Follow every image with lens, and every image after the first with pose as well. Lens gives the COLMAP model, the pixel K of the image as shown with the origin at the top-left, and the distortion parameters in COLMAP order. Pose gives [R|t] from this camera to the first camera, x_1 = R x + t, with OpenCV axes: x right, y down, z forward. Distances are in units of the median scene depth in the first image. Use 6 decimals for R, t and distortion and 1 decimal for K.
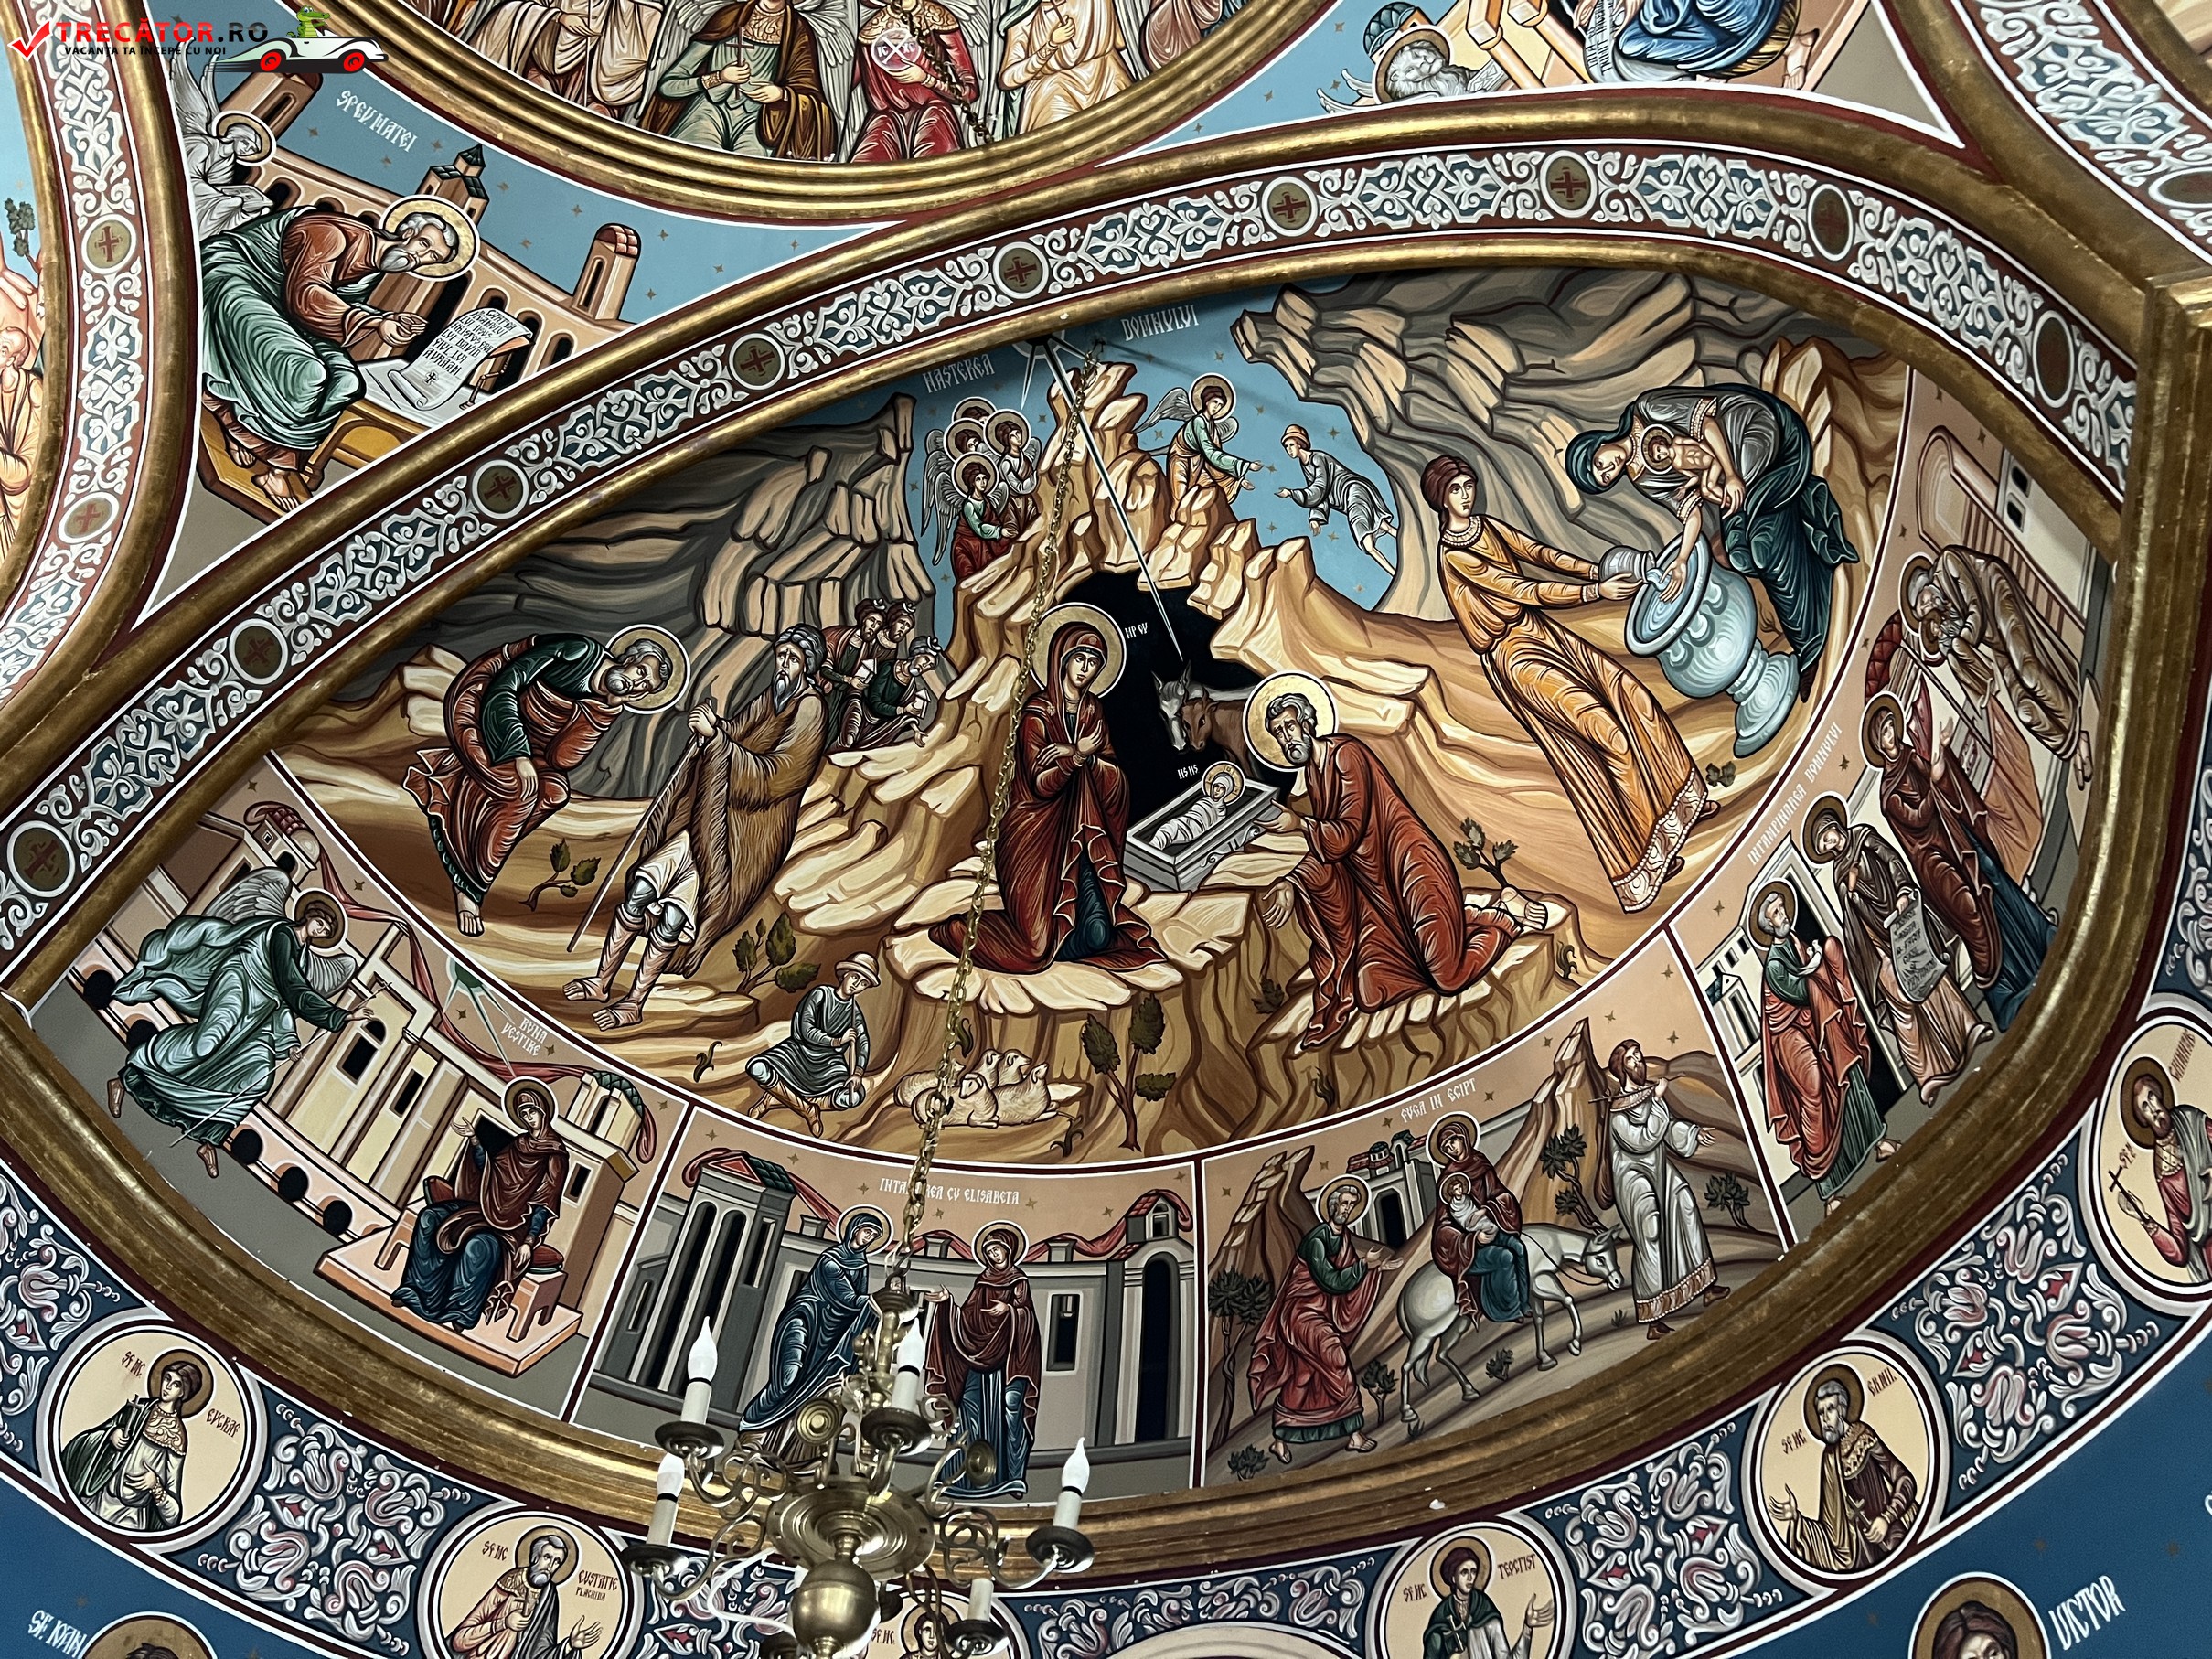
lens RADIAL K [[1667.9, 0, 1112.7], [0, 1667.9, 834.6], [0, 0, 1]] dist [0.054130, -0.060186]
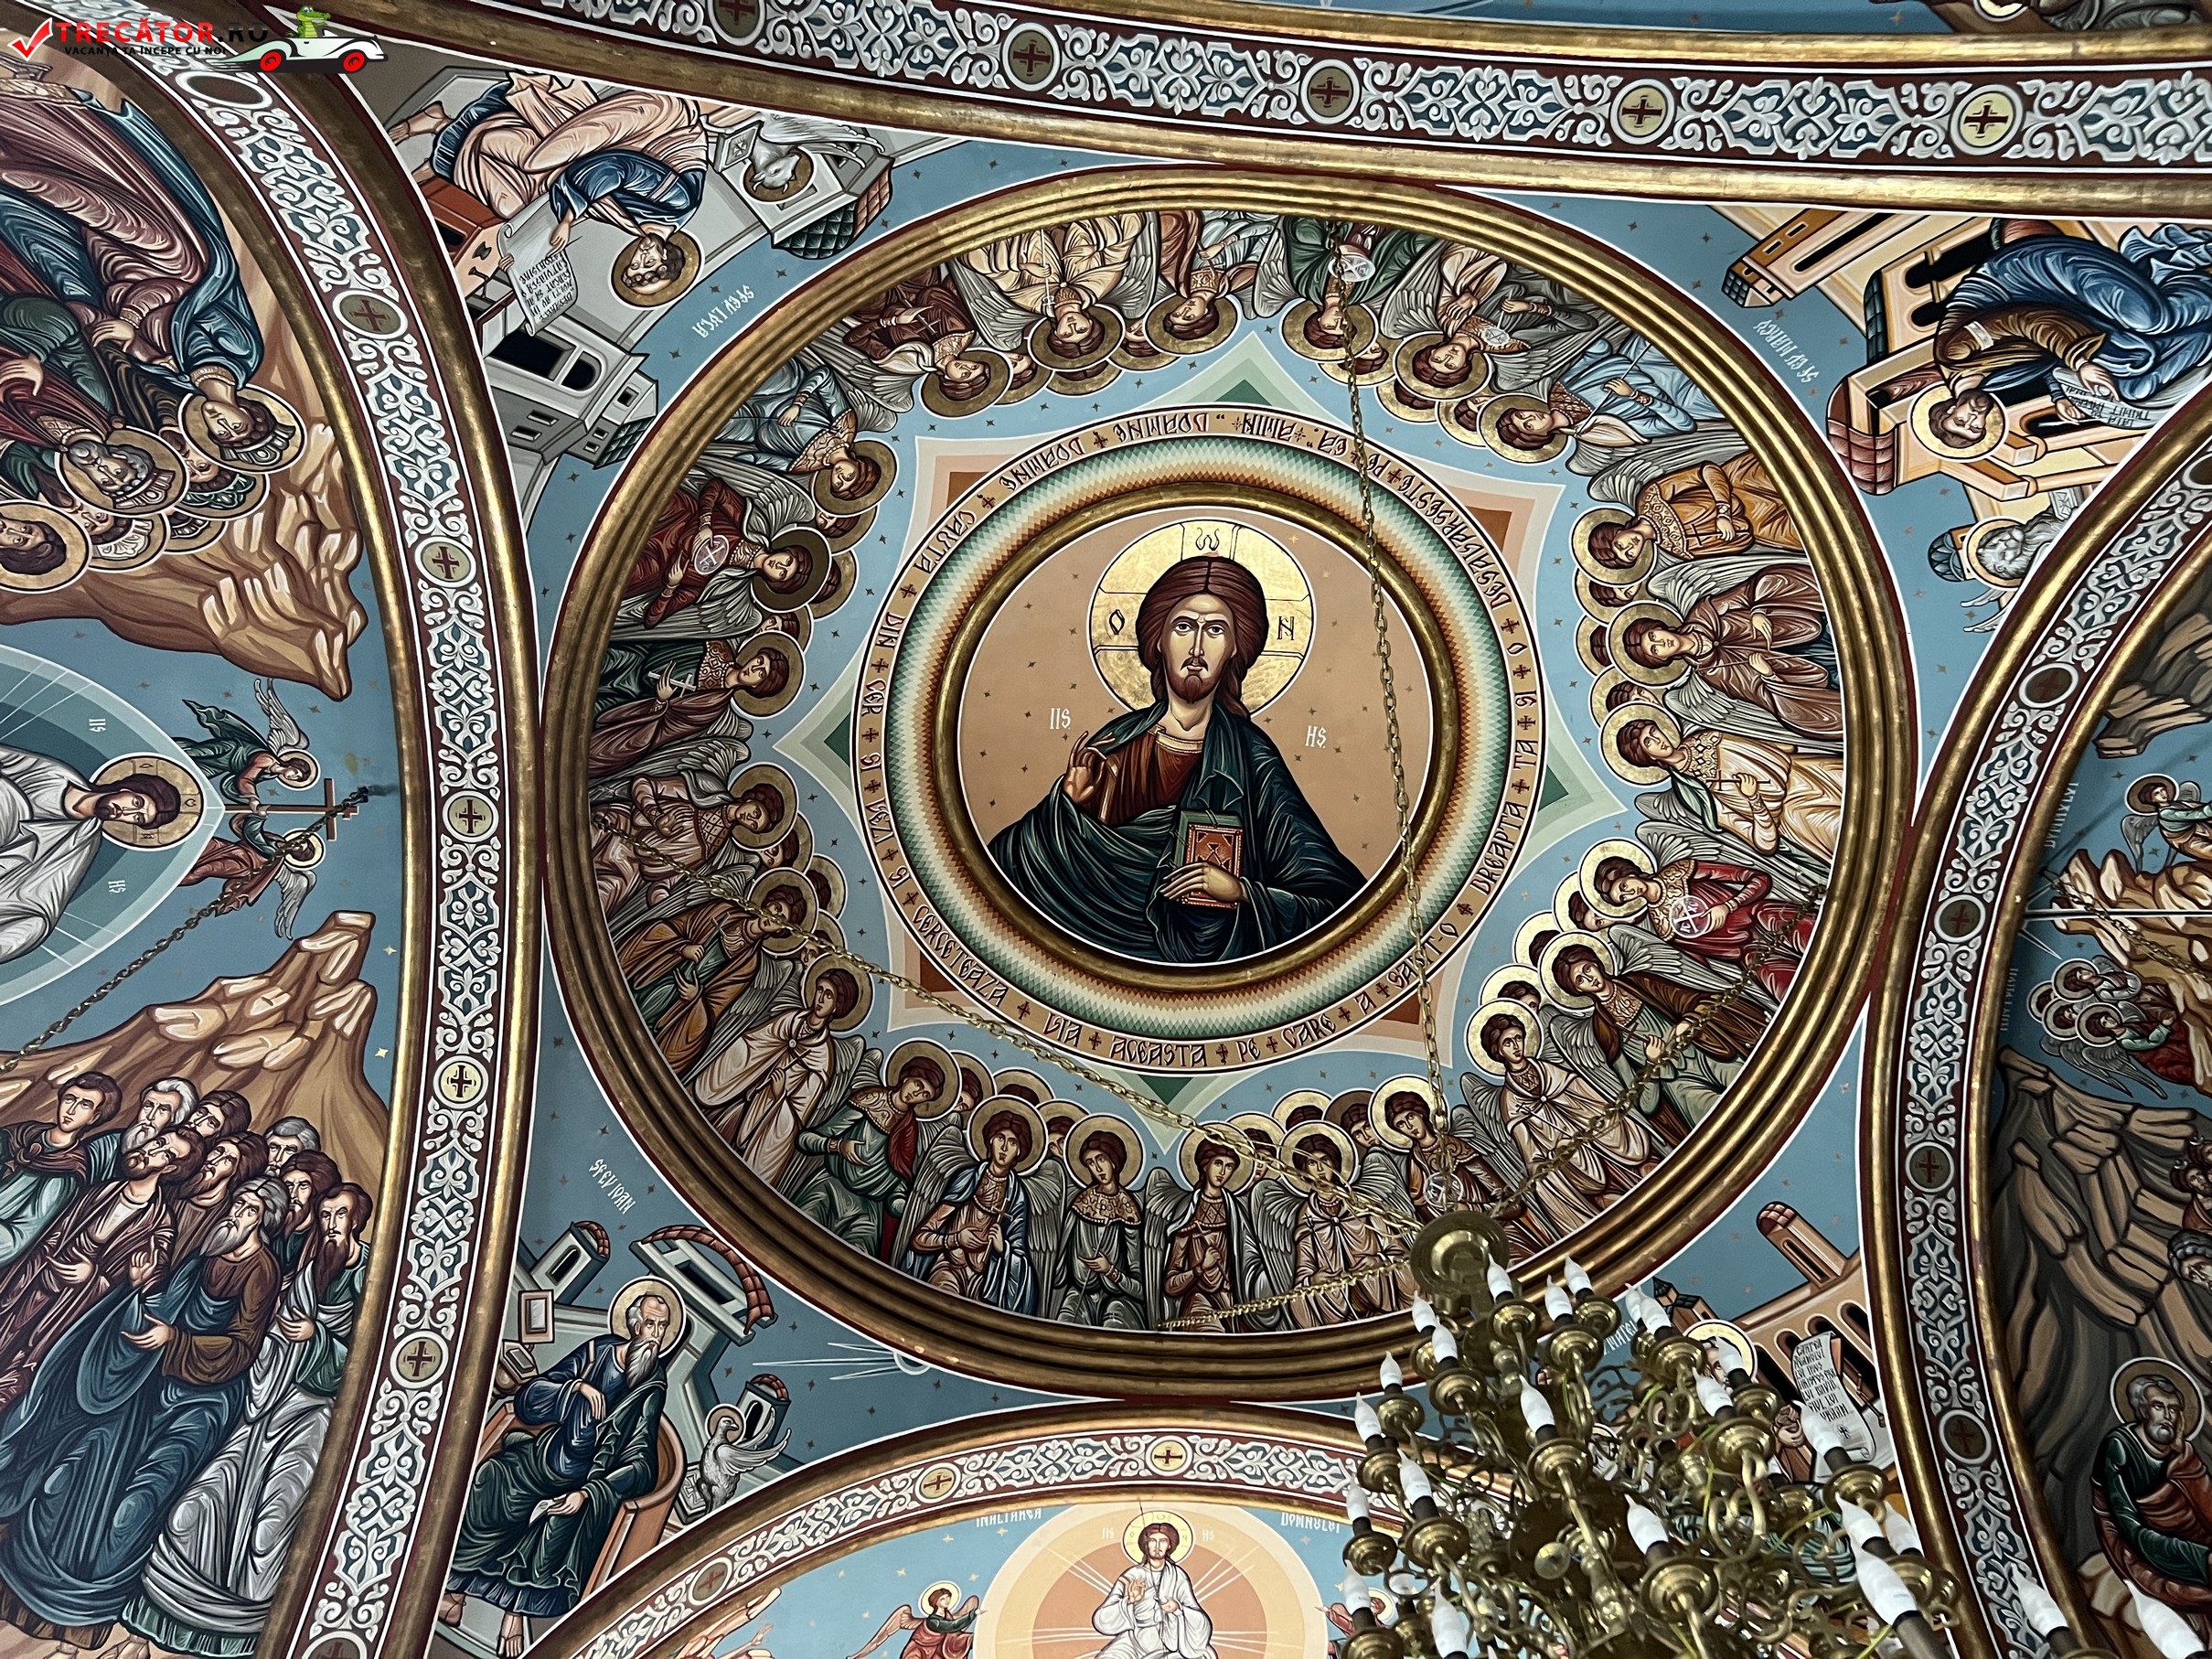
lens RADIAL K [[1667.9, 0, 1103.1], [0, 1667.9, 846.9], [0, 0, 1]] dist [0.054130, -0.060186]
pose [[0.356110, -0.906891, -0.225244, 0.037231], [0.786190, 0.421062, -0.452341, -0.306149], [0.505066, -0.016002, 0.862932, -0.239156]]
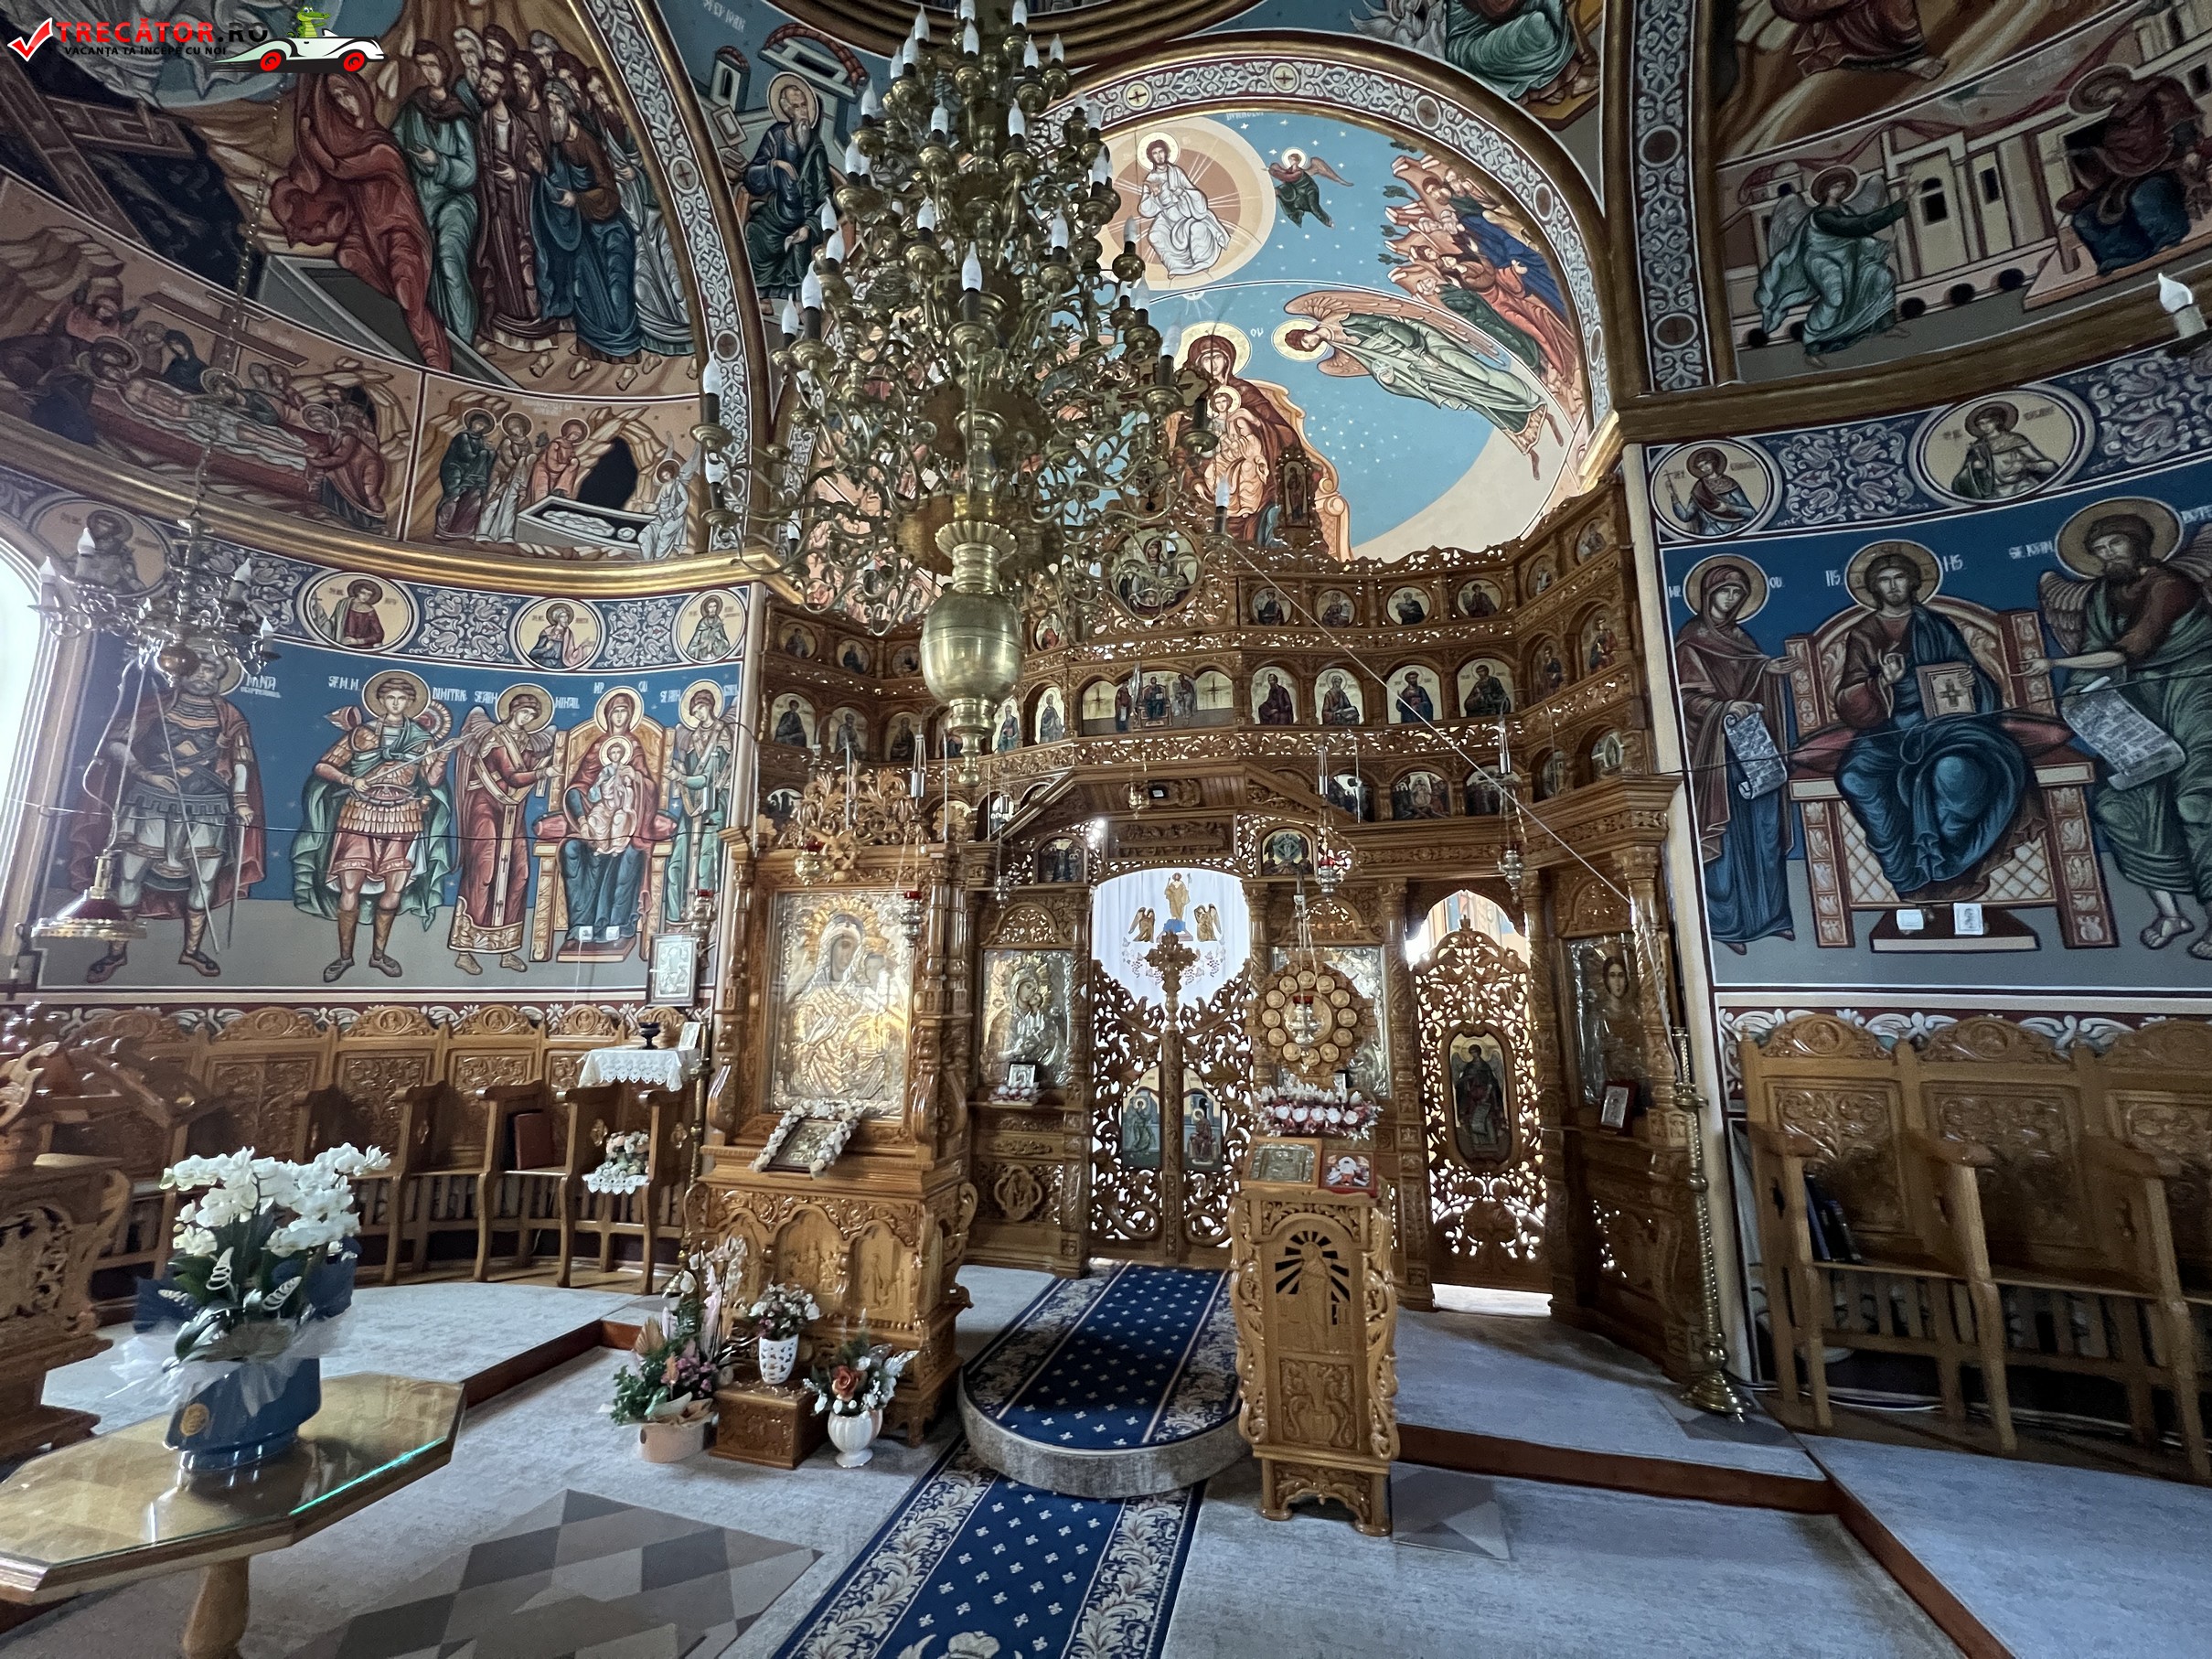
lens RADIAL K [[882.7, 0, 1106.6], [0, 882.7, 832.3], [0, 0, 1]] dist [-0.001646, 0.000553]
pose [[0.017422, -0.237961, -0.971119, 0.163936], [0.800161, 0.585711, -0.129166, -0.030480], [0.599532, -0.774801, 0.200611, -0.048640]]
